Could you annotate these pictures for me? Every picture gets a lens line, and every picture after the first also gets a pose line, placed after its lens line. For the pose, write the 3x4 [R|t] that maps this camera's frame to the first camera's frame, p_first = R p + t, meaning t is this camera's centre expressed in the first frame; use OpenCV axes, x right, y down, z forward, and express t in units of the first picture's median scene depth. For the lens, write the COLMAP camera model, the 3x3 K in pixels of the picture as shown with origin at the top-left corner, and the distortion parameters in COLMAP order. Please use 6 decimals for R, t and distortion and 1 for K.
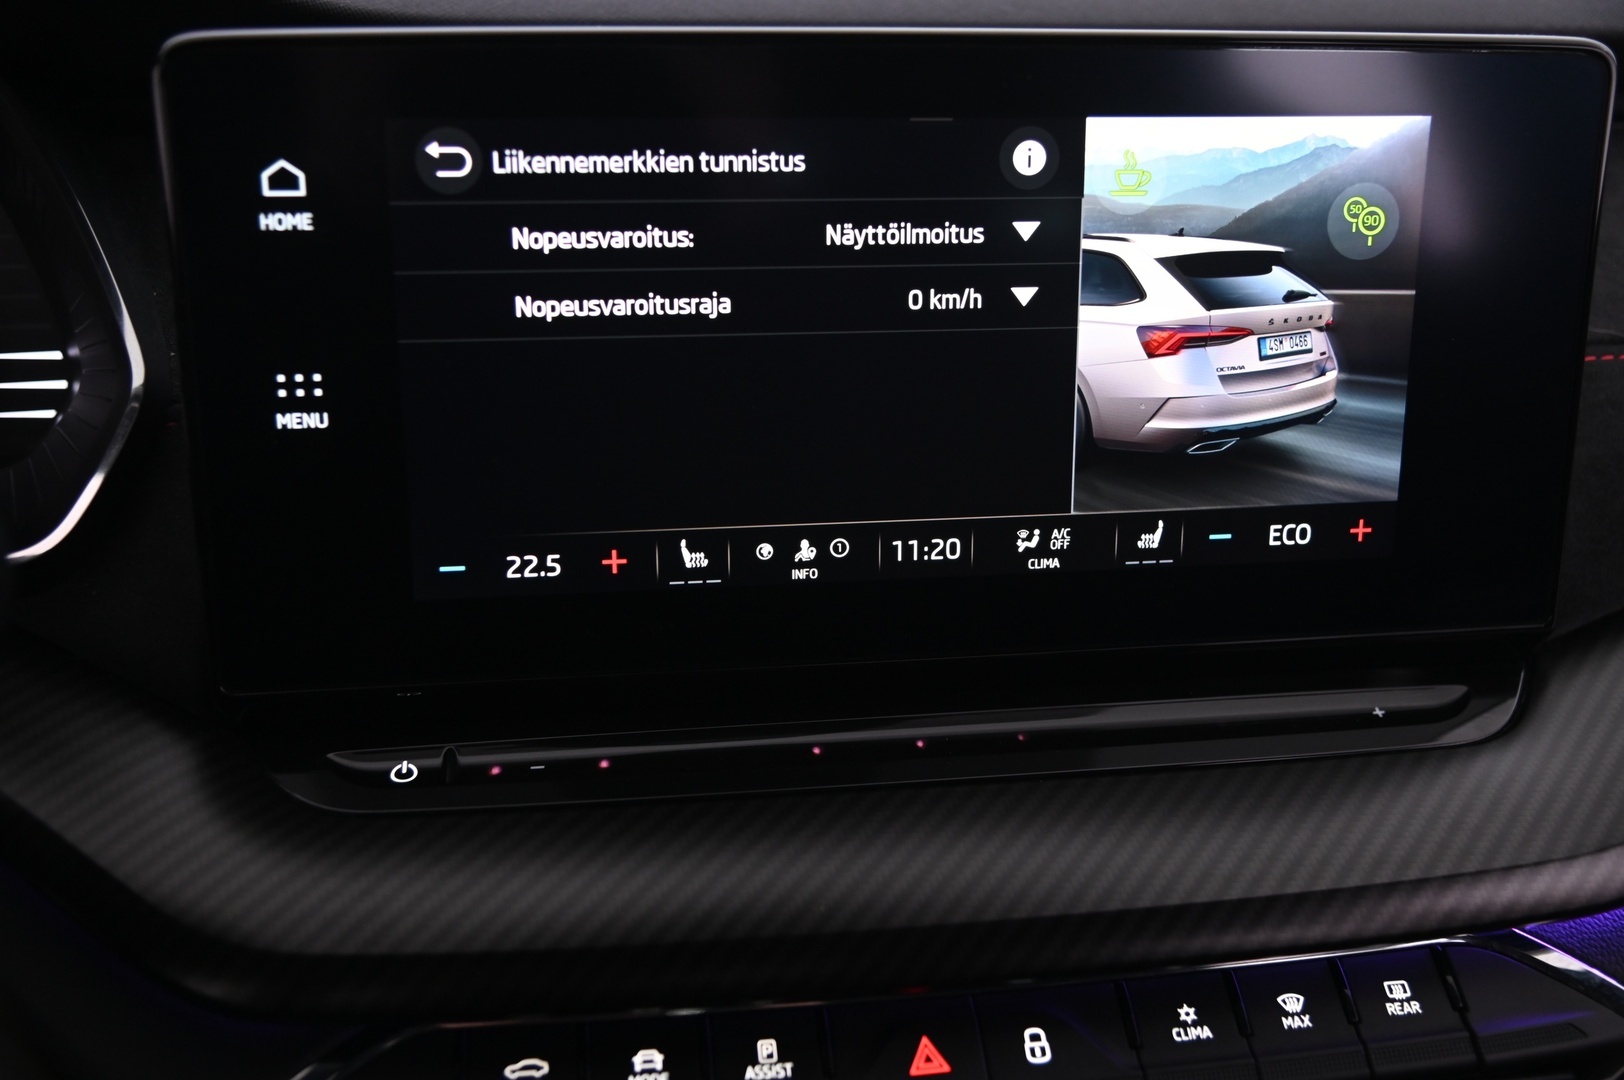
lens RADIAL K [[1657.7, 0, 814.5], [0, 1657.7, 551.3], [0, 0, 1]] dist [0.025444, 0.000000]
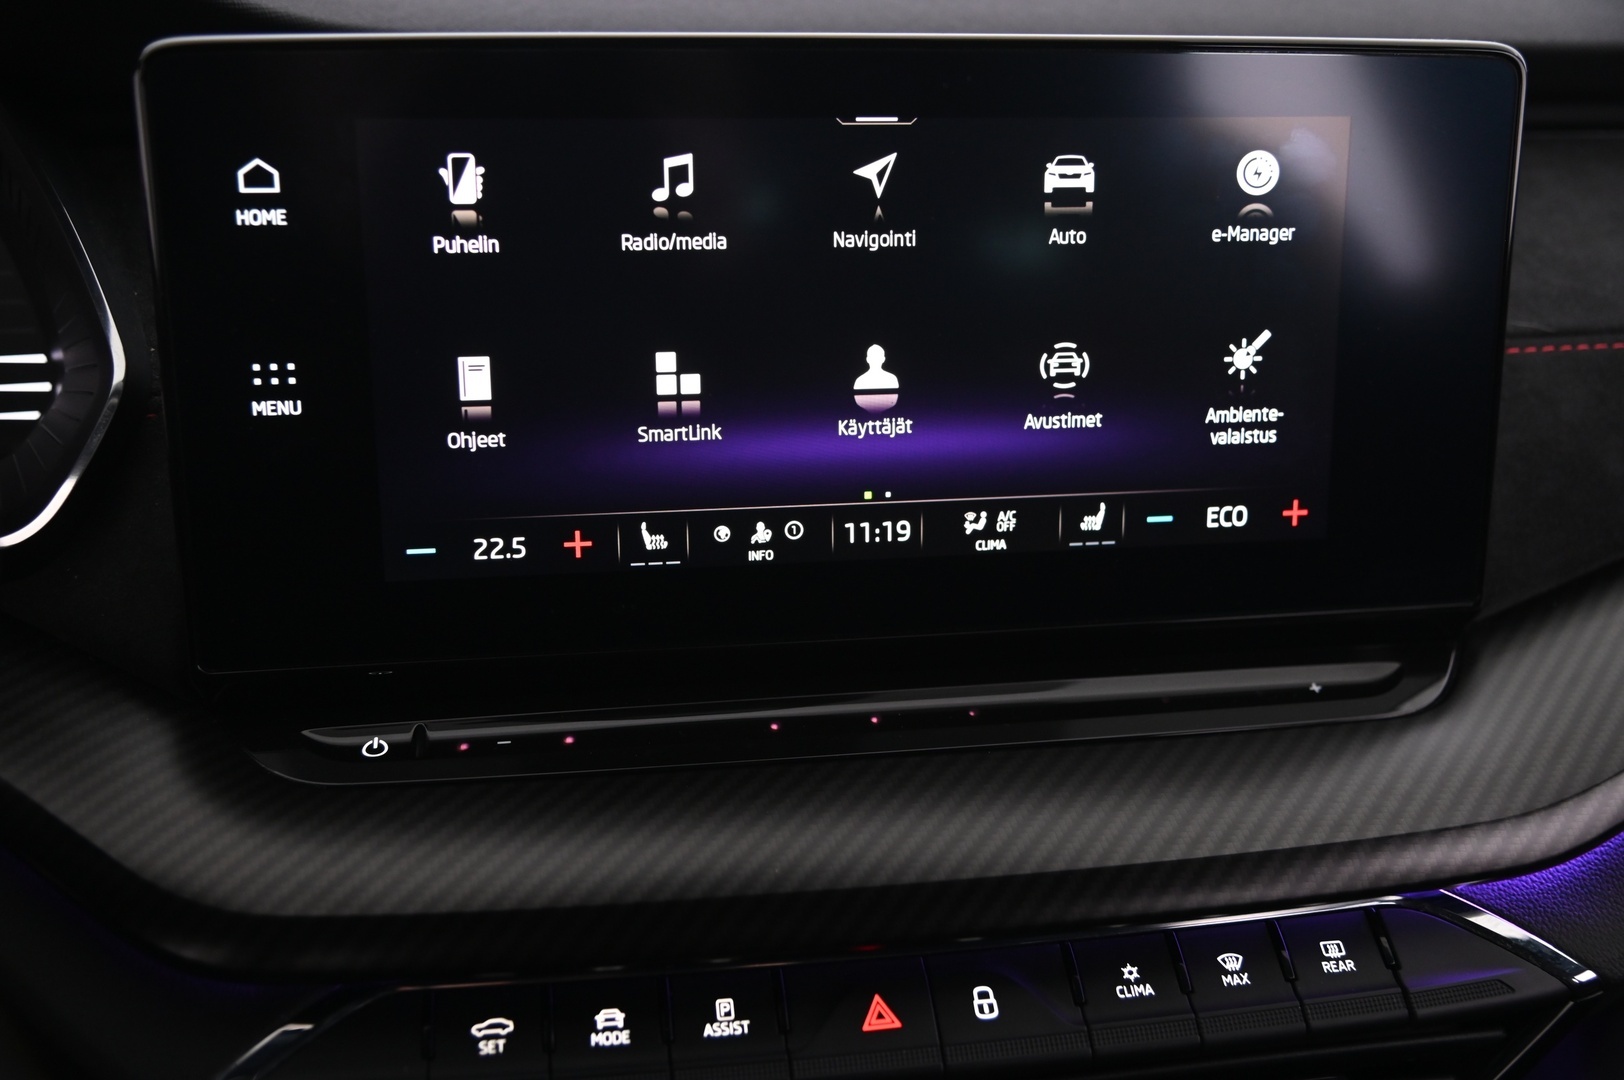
lens RADIAL K [[1657.7, 0, 814.0], [0, 1657.7, 547.6], [0, 0, 1]] dist [0.025444, 0.000000]
pose [[0.999935, -0.007534, 0.008581, 0.019147], [0.007777, 0.999560, -0.028613, 0.040035], [-0.008362, 0.028678, 0.999554, -0.043068]]
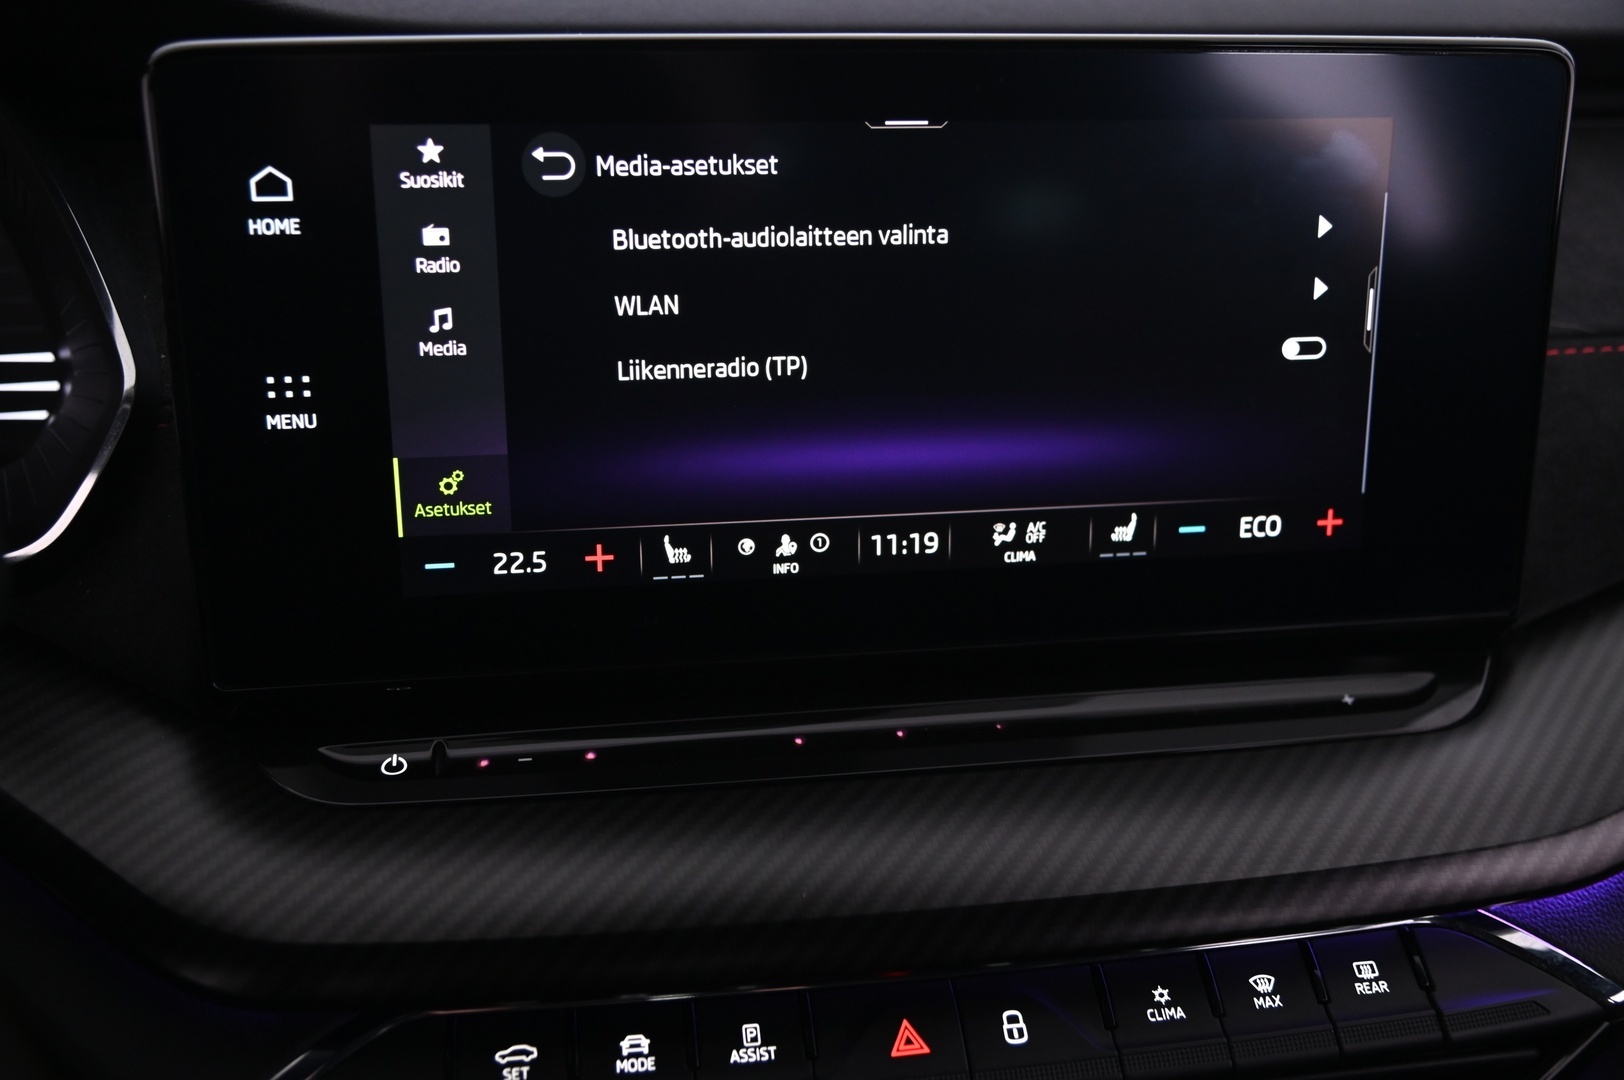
lens RADIAL K [[1657.7, 0, 817.6], [0, 1657.7, 547.7], [0, 0, 1]] dist [0.025444, 0.000000]
pose [[0.999947, -0.006505, 0.008010, 0.005715], [0.006481, 0.999974, 0.003039, -0.002143], [-0.008030, -0.002987, 0.999963, -0.022035]]
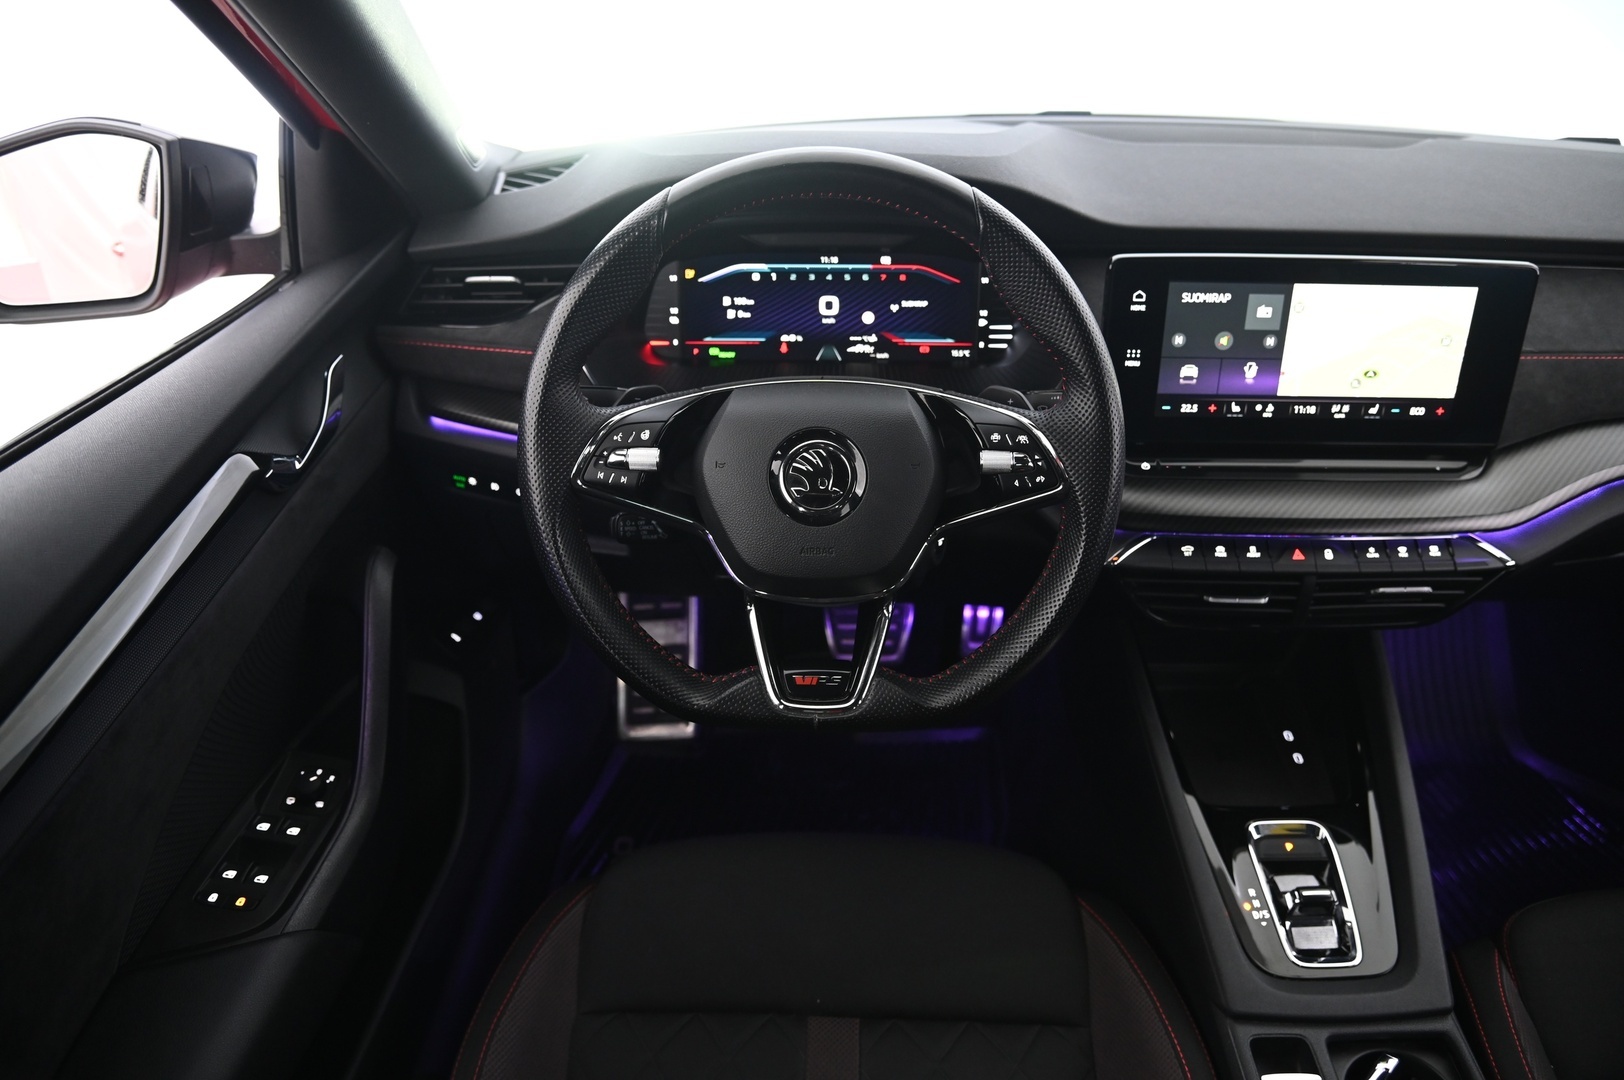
lens RADIAL K [[1117.6, 0, 813.8], [0, 1117.6, 550.7], [0, 0, 1]] dist [-0.116333, 0.055445]
pose [[0.983561, 0.072262, -0.165485, -0.533022], [-0.041825, 0.982681, 0.180521, -0.079547], [0.175664, -0.170632, 0.969550, -1.372274]]
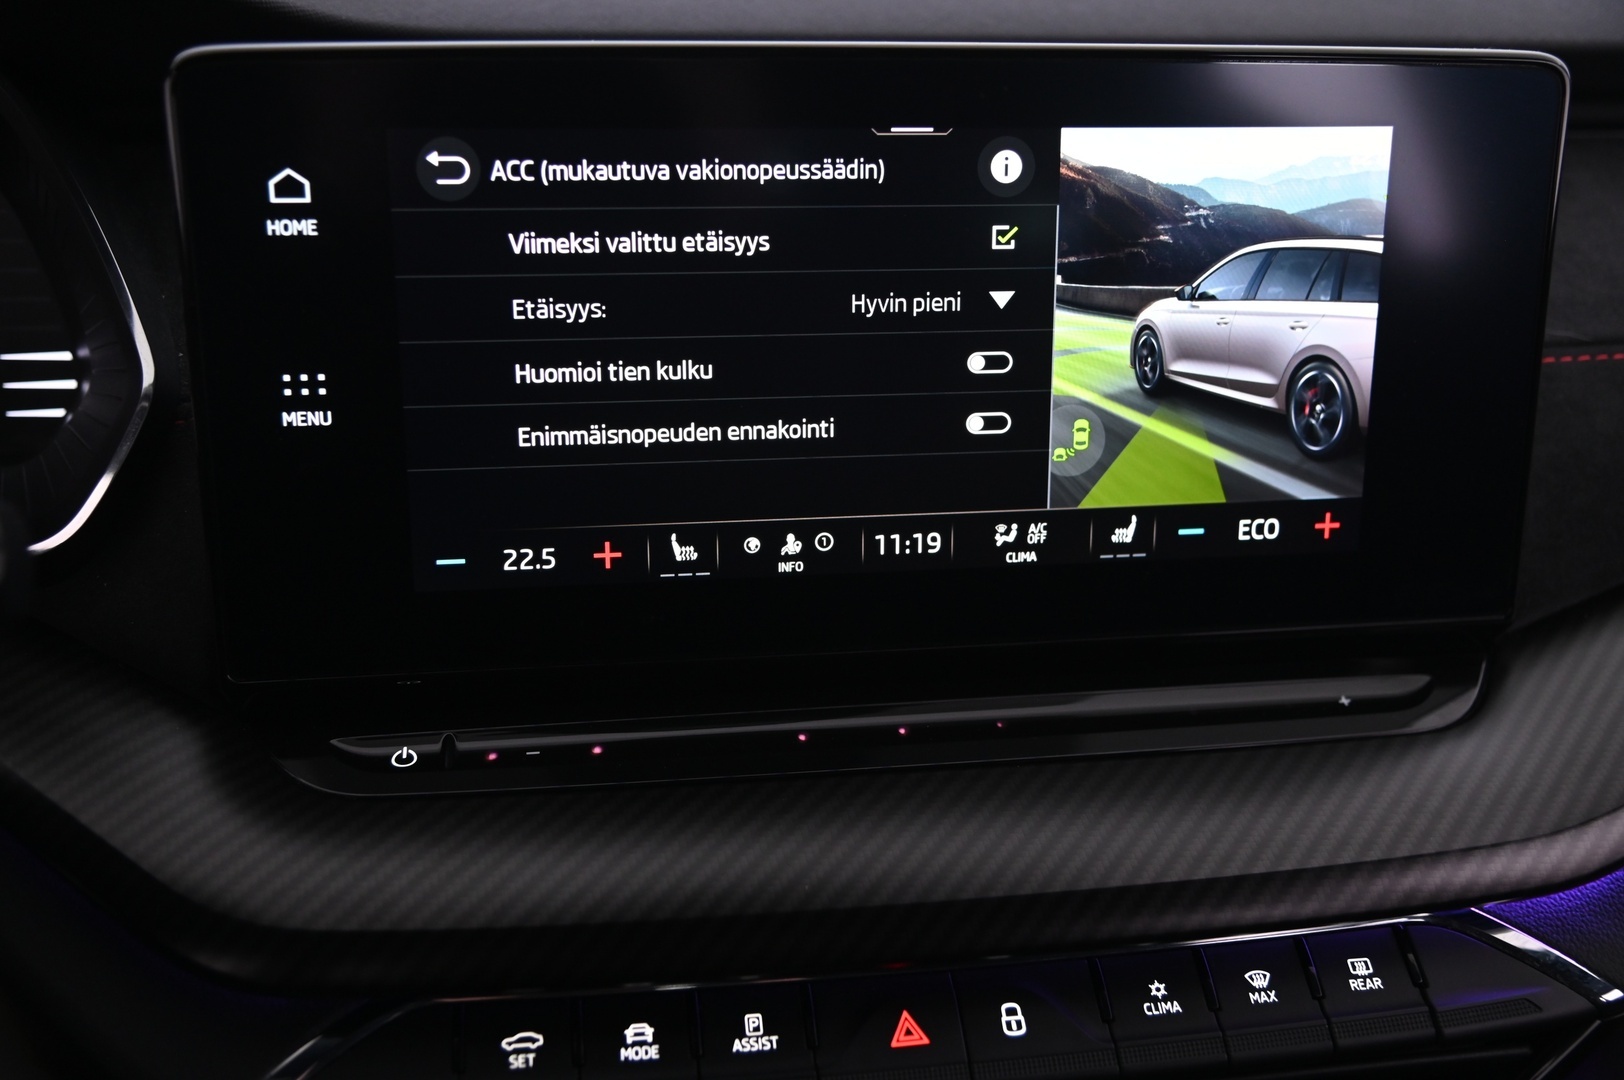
lens RADIAL K [[1657.7, 0, 813.7], [0, 1657.7, 547.3], [0, 0, 1]] dist [0.025444, 0.000000]
pose [[0.999994, 0.000225, 0.003547, 0.005018], [-0.000214, 0.999995, -0.003309, 0.005039], [-0.003547, 0.003308, 0.999988, -0.039128]]
